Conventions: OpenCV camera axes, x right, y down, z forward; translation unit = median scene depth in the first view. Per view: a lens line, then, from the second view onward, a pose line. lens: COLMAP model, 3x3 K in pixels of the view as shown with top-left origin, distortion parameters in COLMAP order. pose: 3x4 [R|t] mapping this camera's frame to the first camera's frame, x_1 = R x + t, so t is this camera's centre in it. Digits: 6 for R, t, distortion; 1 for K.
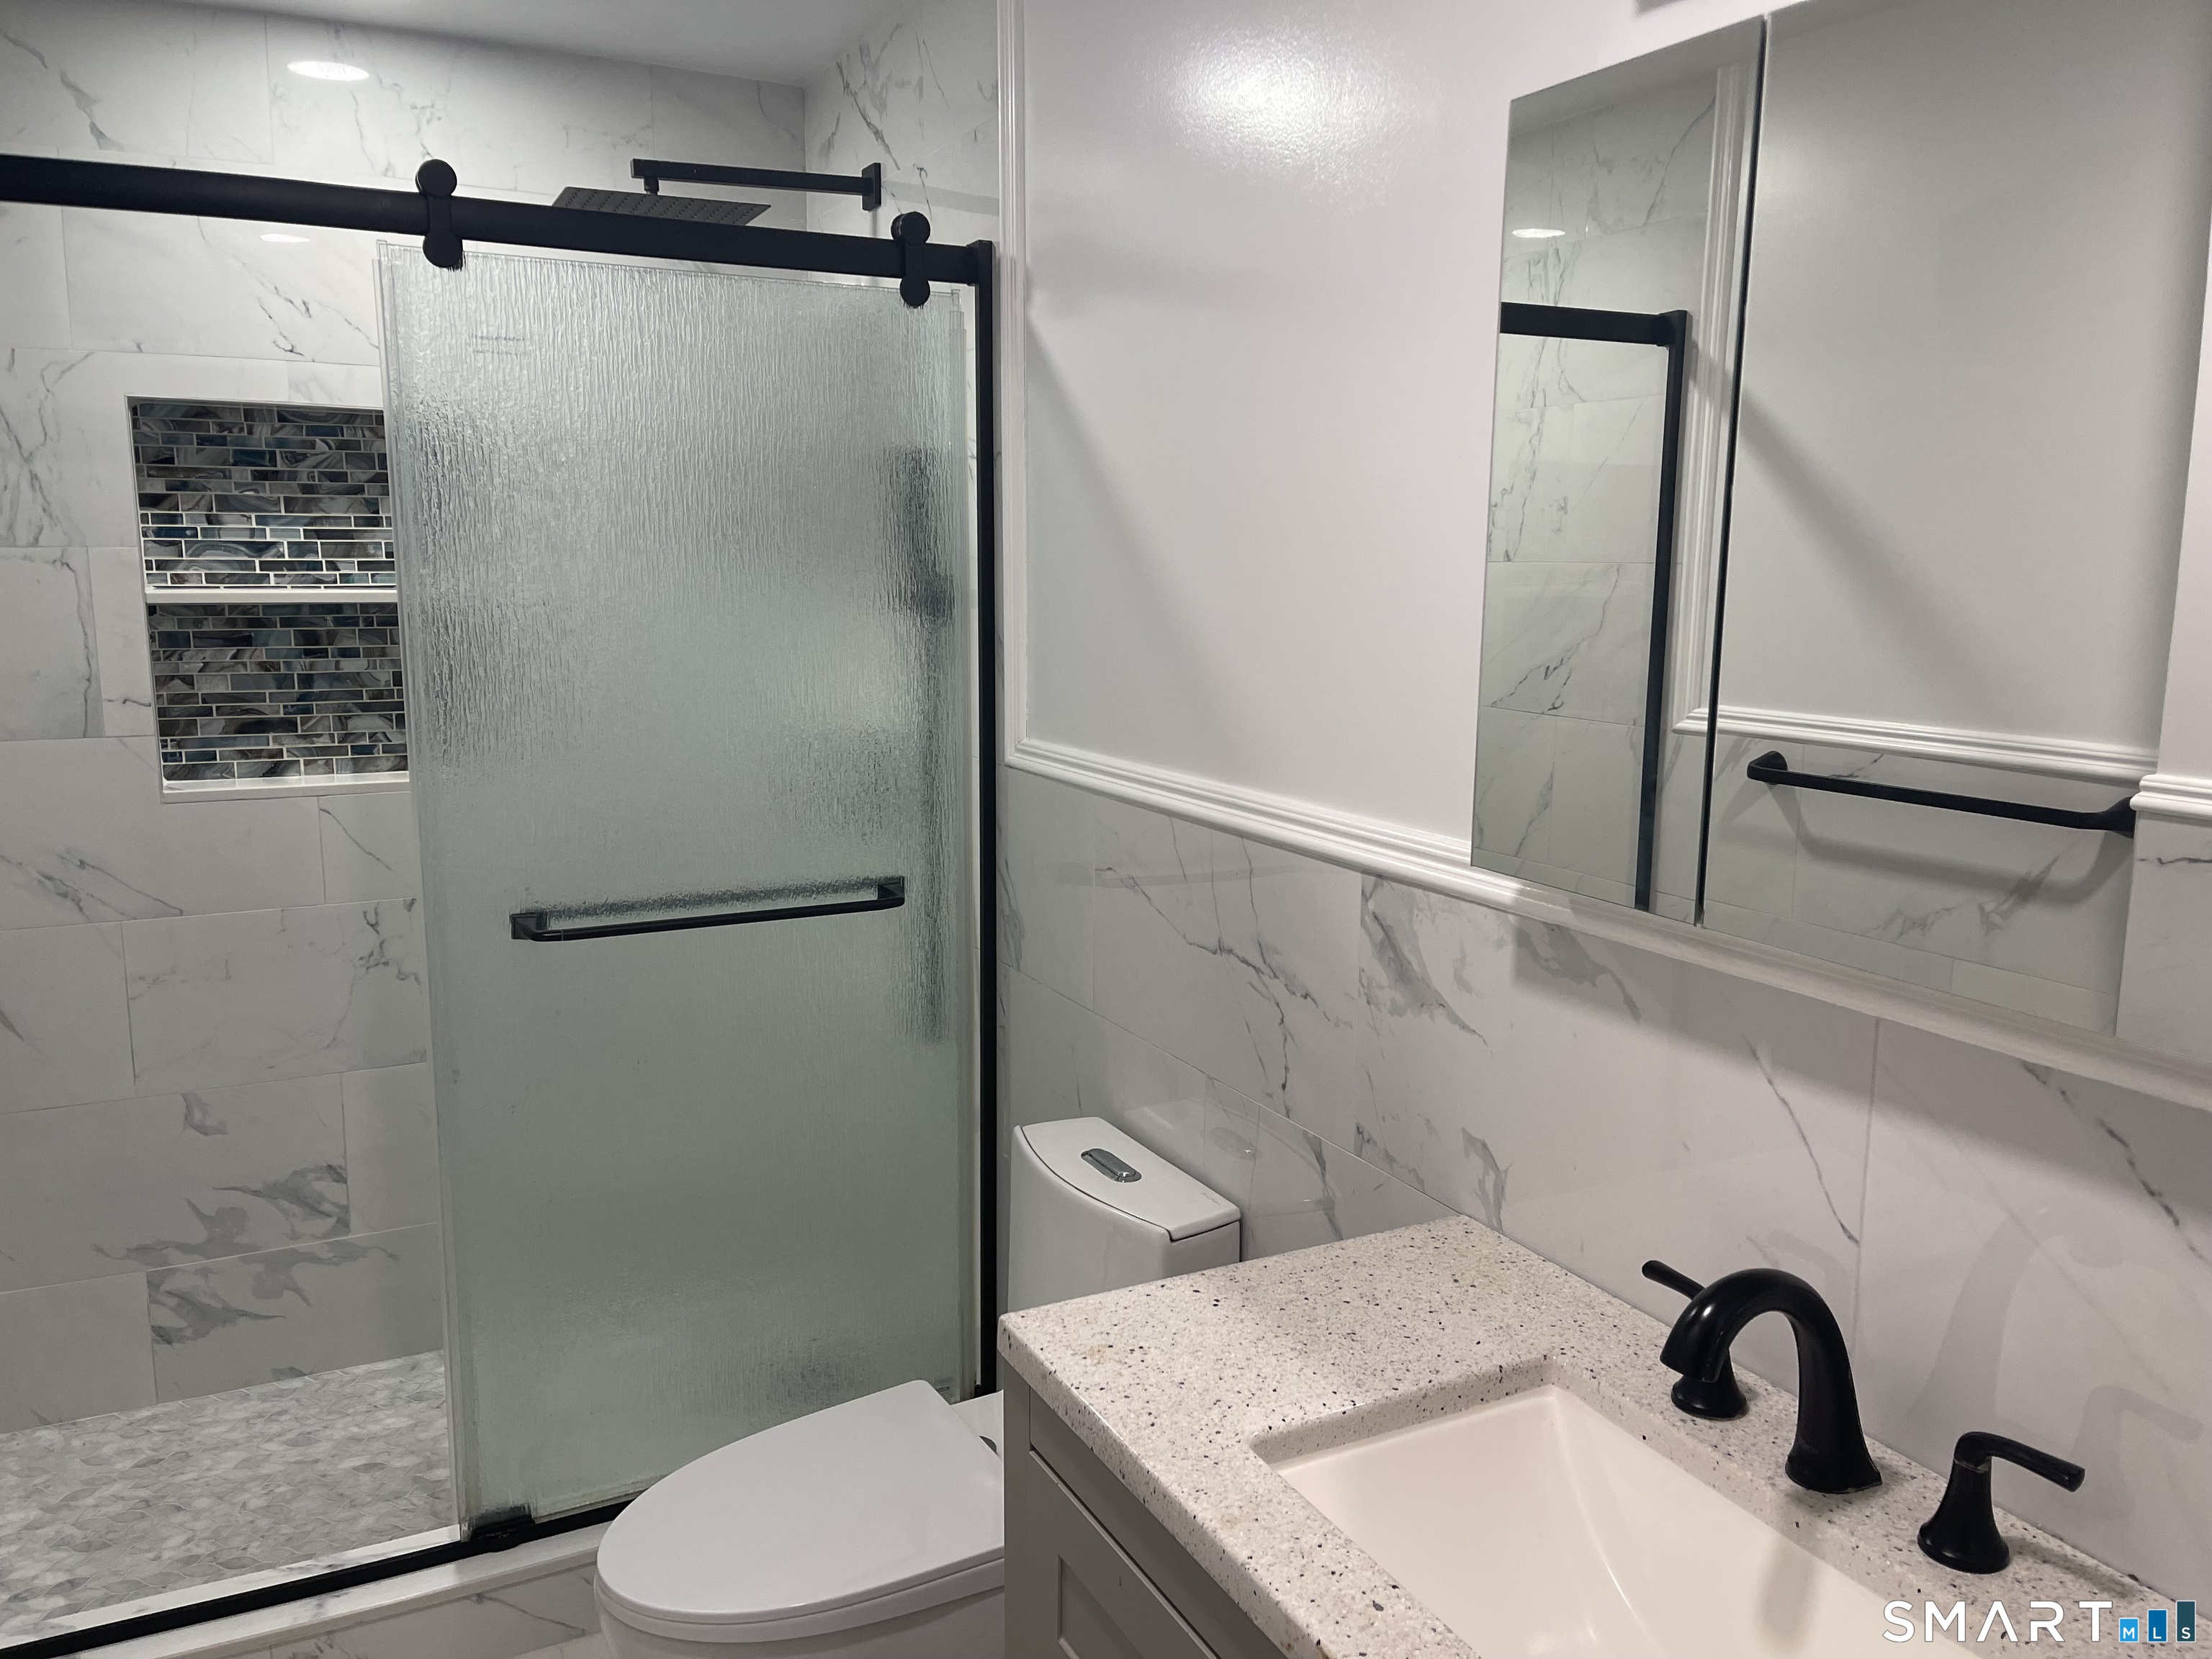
lens RADIAL K [[1667.5, 0, 1117.7], [0, 1667.5, 834.8], [0, 0, 1]] dist [0.037577, -0.057324]
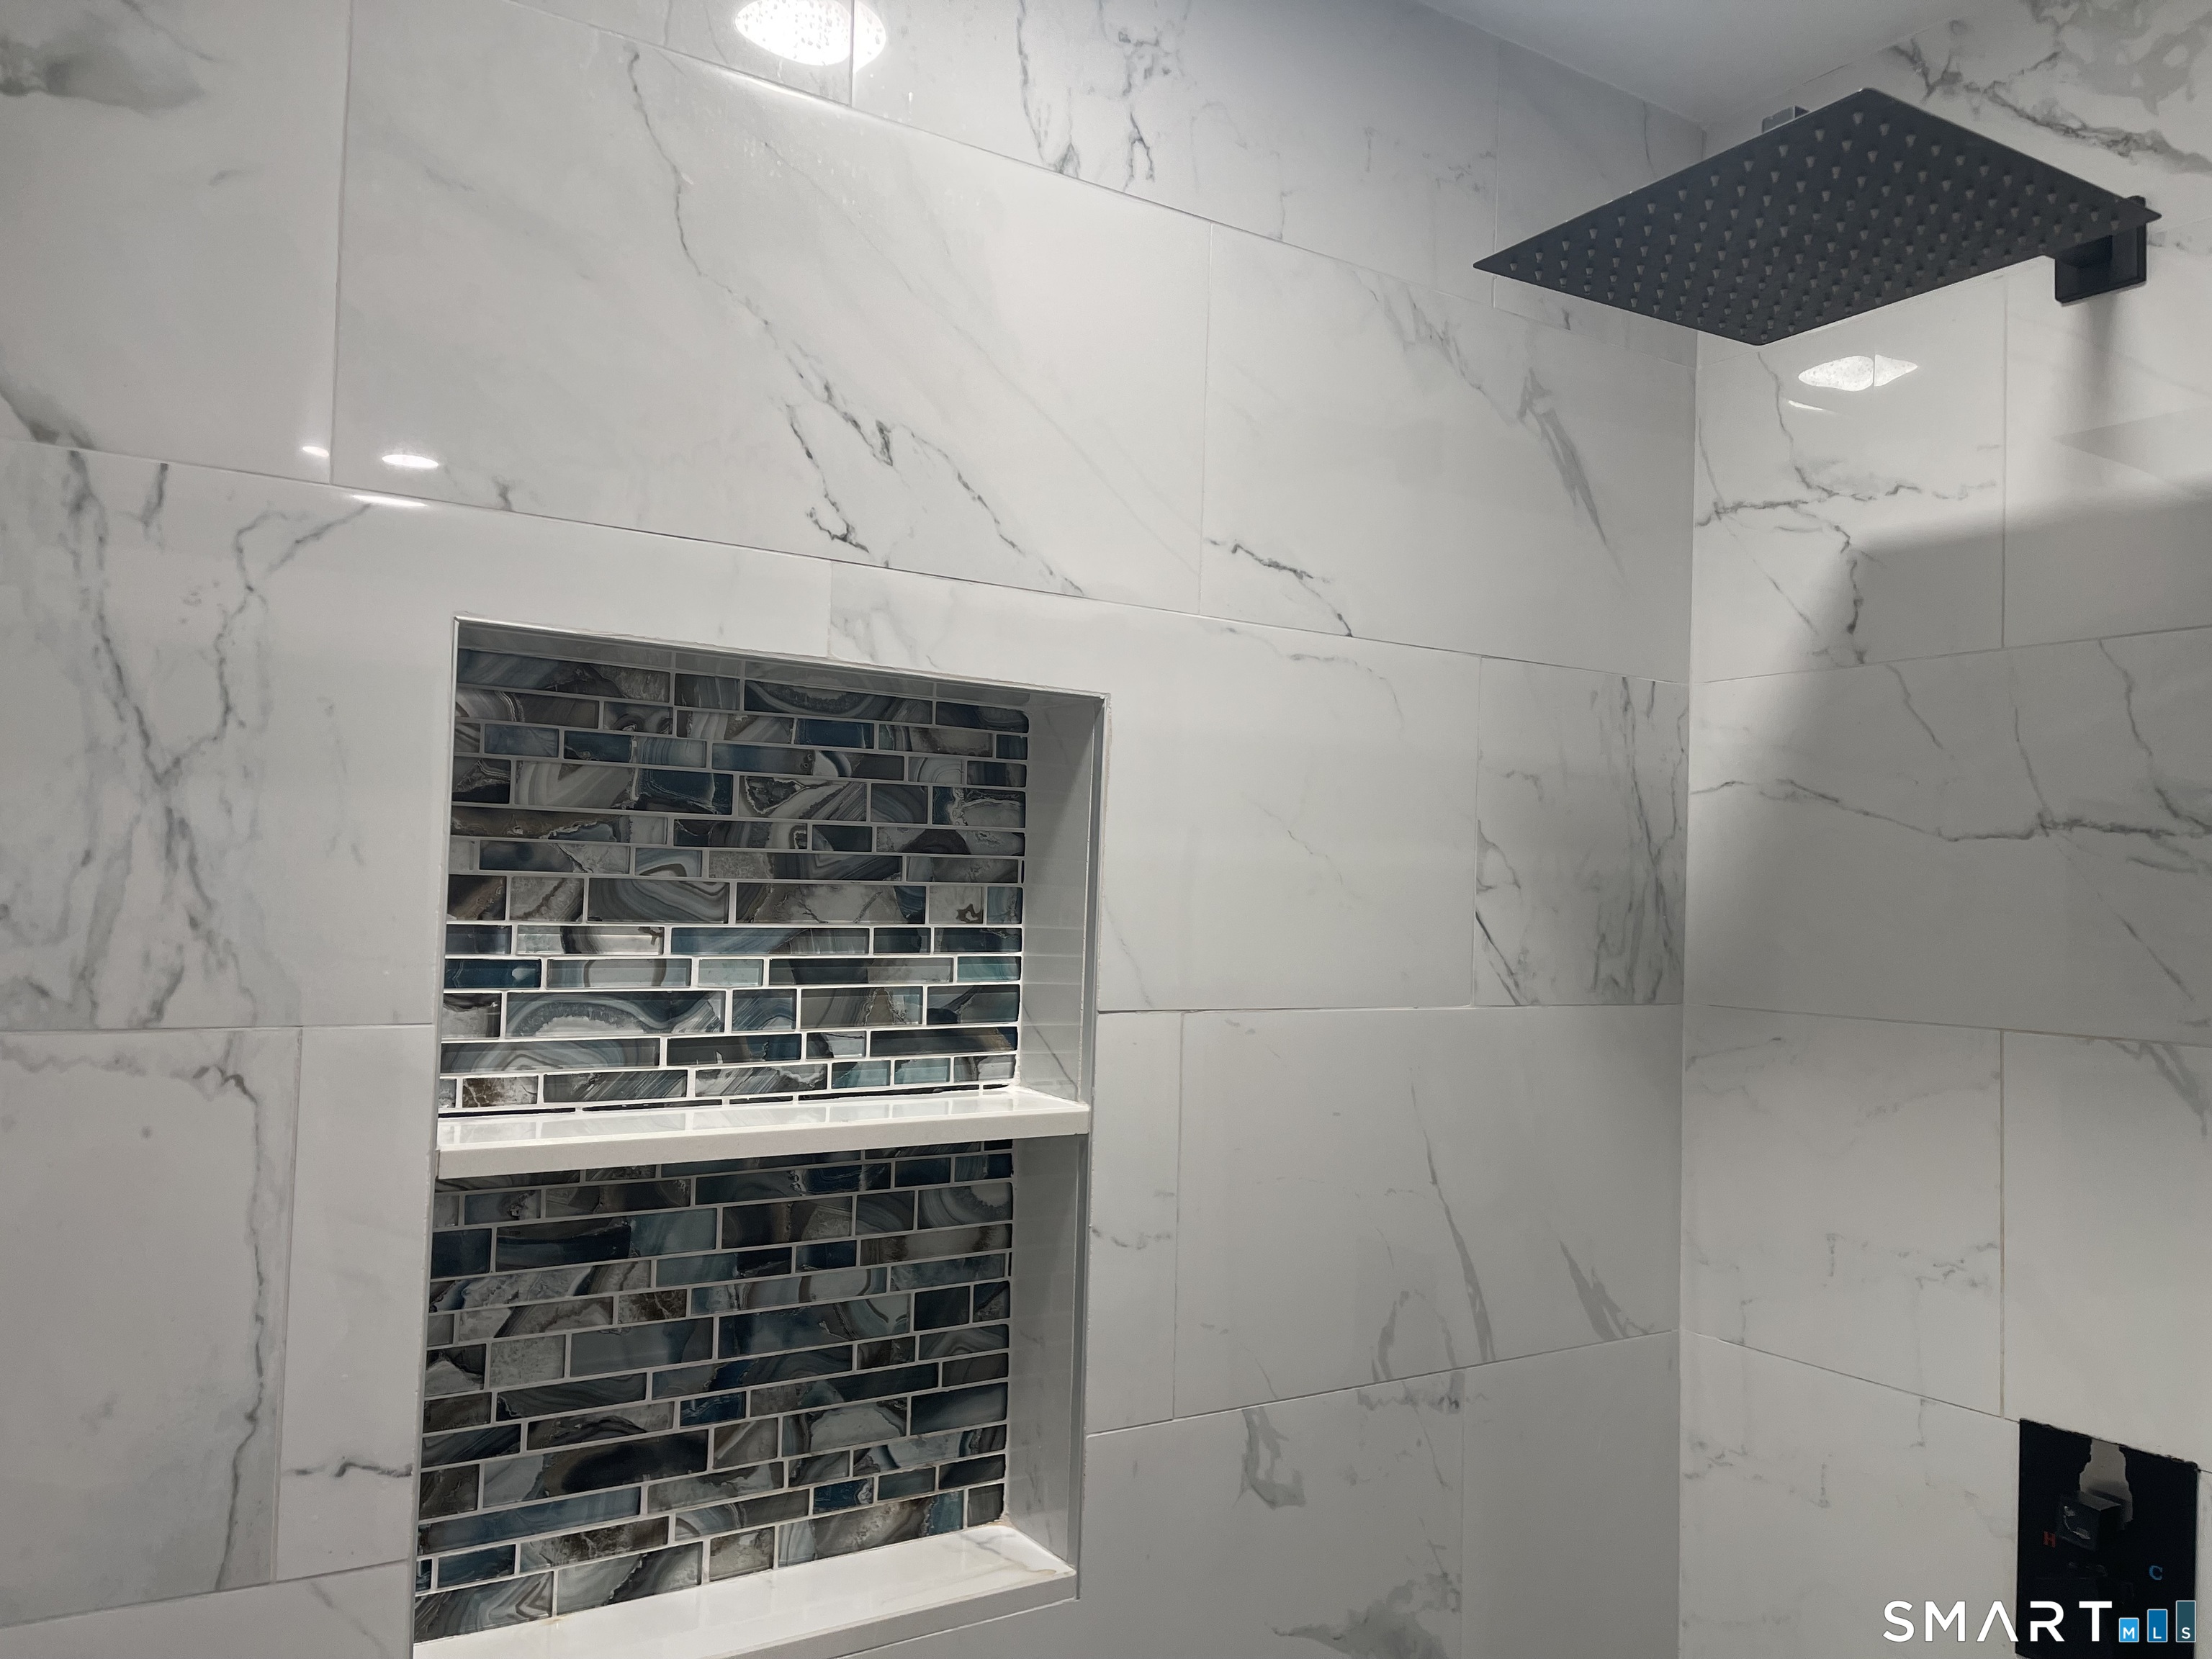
lens RADIAL K [[1667.5, 0, 1107.1], [0, 1667.5, 814.9], [0, 0, 1]] dist [0.037577, -0.057324]
pose [[0.994708, 0.017752, 0.101202, -0.449550], [0.005240, 0.974915, -0.222517, -0.126395], [-0.102613, 0.221870, 0.969662, 0.589641]]
